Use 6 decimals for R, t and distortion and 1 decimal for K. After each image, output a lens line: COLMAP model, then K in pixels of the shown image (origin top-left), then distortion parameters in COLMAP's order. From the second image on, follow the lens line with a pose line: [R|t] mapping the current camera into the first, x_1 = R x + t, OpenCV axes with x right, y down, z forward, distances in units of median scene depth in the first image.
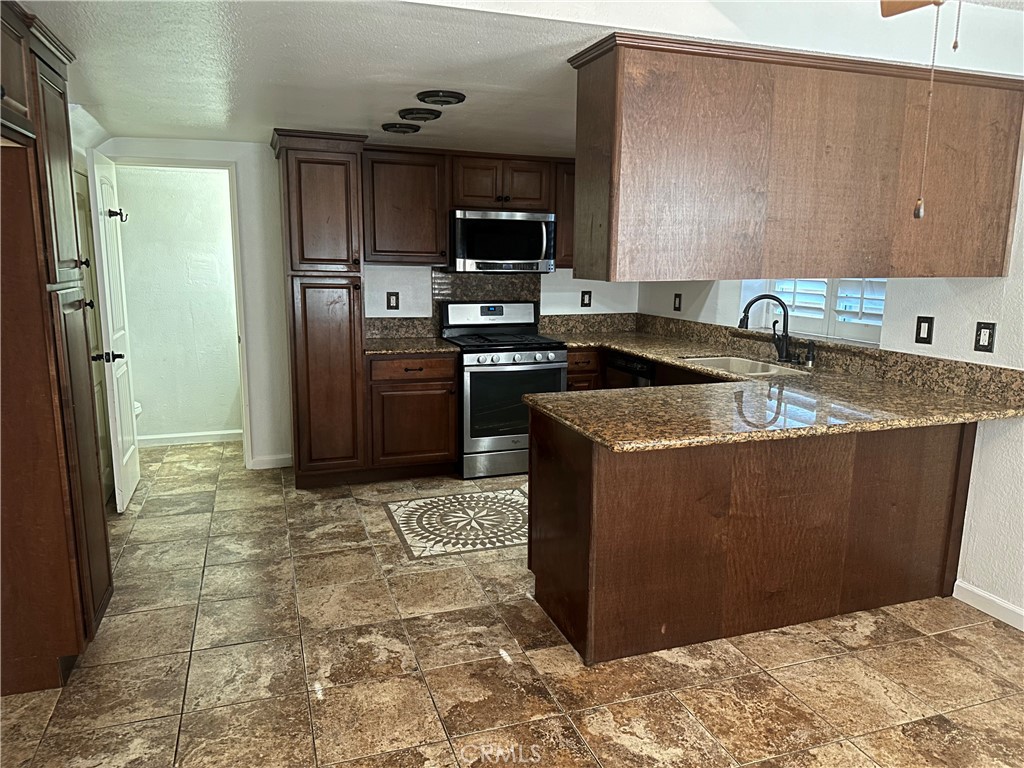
lens RADIAL K [[714.3, 0, 521.7], [0, 714.3, 393.7], [0, 0, 1]] dist [0.056040, -0.075491]
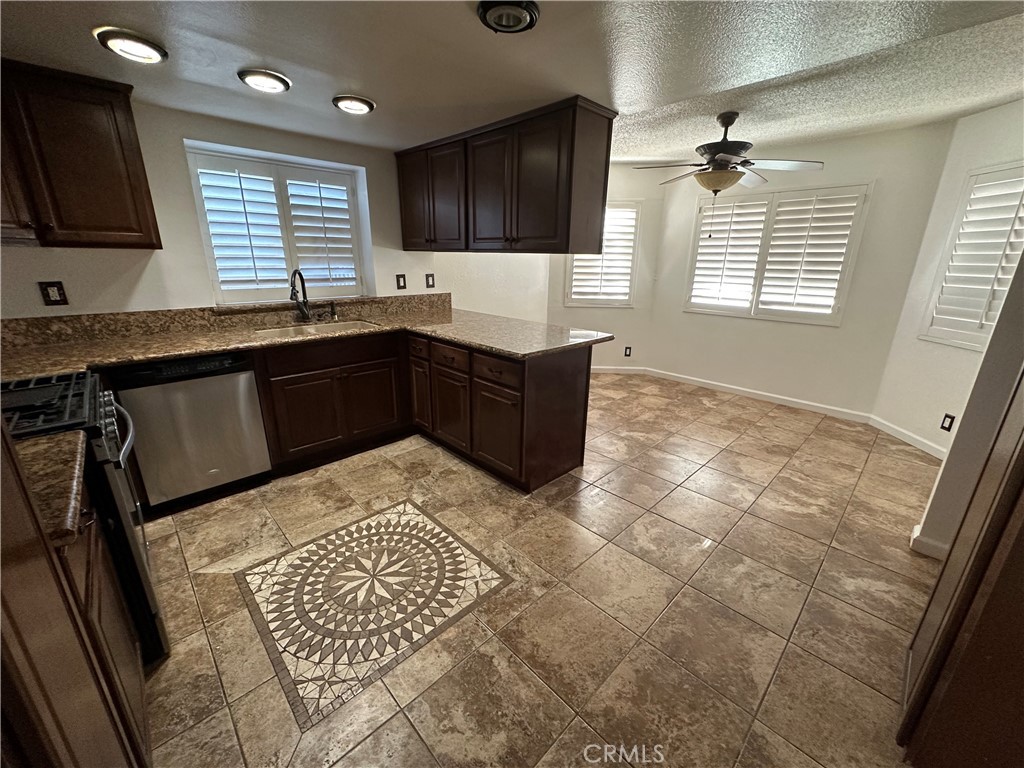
lens RADIAL K [[411.5, 0, 514.1], [0, 411.5, 383.1], [0, 0, 1]] dist [-0.001270, 0.000547]
pose [[-0.411863, -0.282808, 0.866250, -0.561340], [0.153719, 0.915435, 0.371952, -0.197920], [-0.898186, 0.286353, -0.333561, 1.155132]]
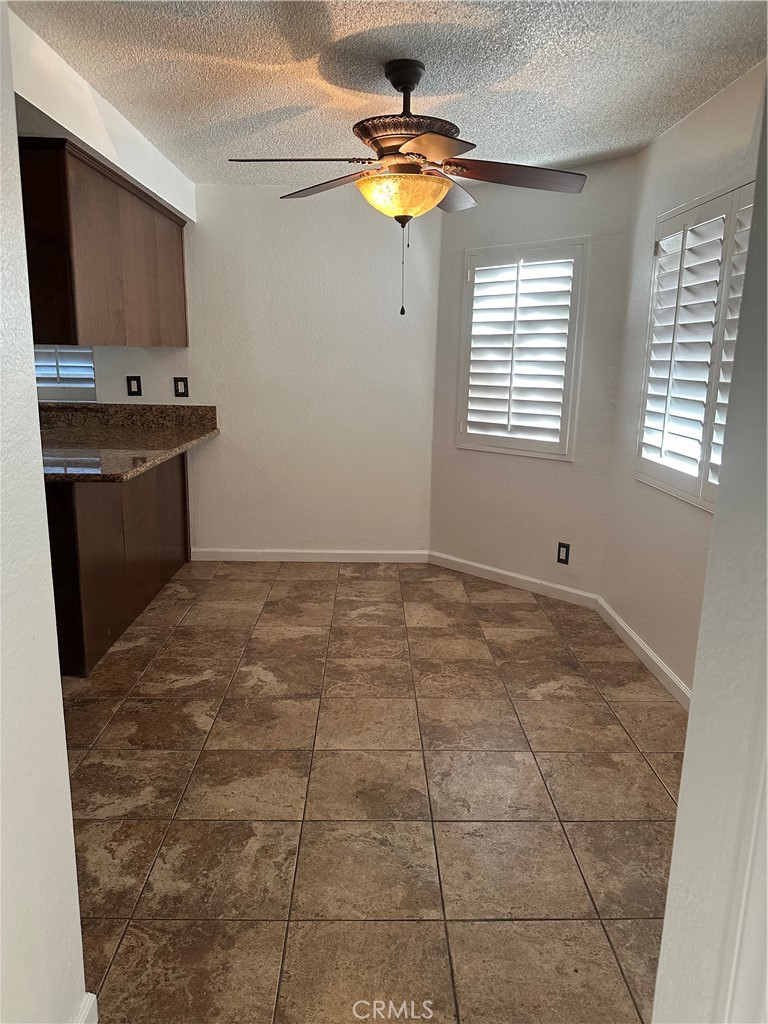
lens RADIAL K [[714.3, 0, 383.1], [0, 714.3, 509.3], [0, 0, 1]] dist [0.056040, -0.075491]
pose [[0.319028, -0.204339, 0.925455, -0.623435], [0.163652, 0.973690, 0.158574, 0.002711], [-0.933509, 0.100863, 0.344075, 0.089743]]
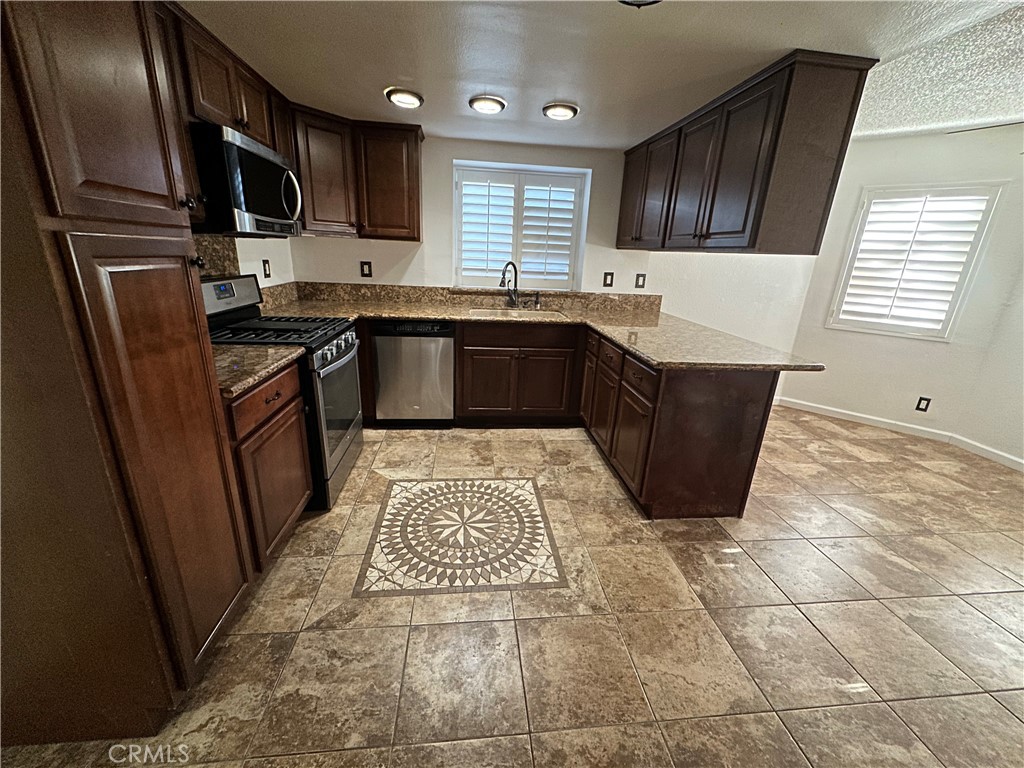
lens RADIAL K [[411.5, 0, 512.6], [0, 411.5, 384.4], [0, 0, 1]] dist [-0.001270, 0.000547]
pose [[0.235821, -0.296848, 0.925348, -0.585741], [0.139411, 0.952689, 0.270091, -0.151511], [-0.961745, 0.065310, 0.266048, 0.960420]]
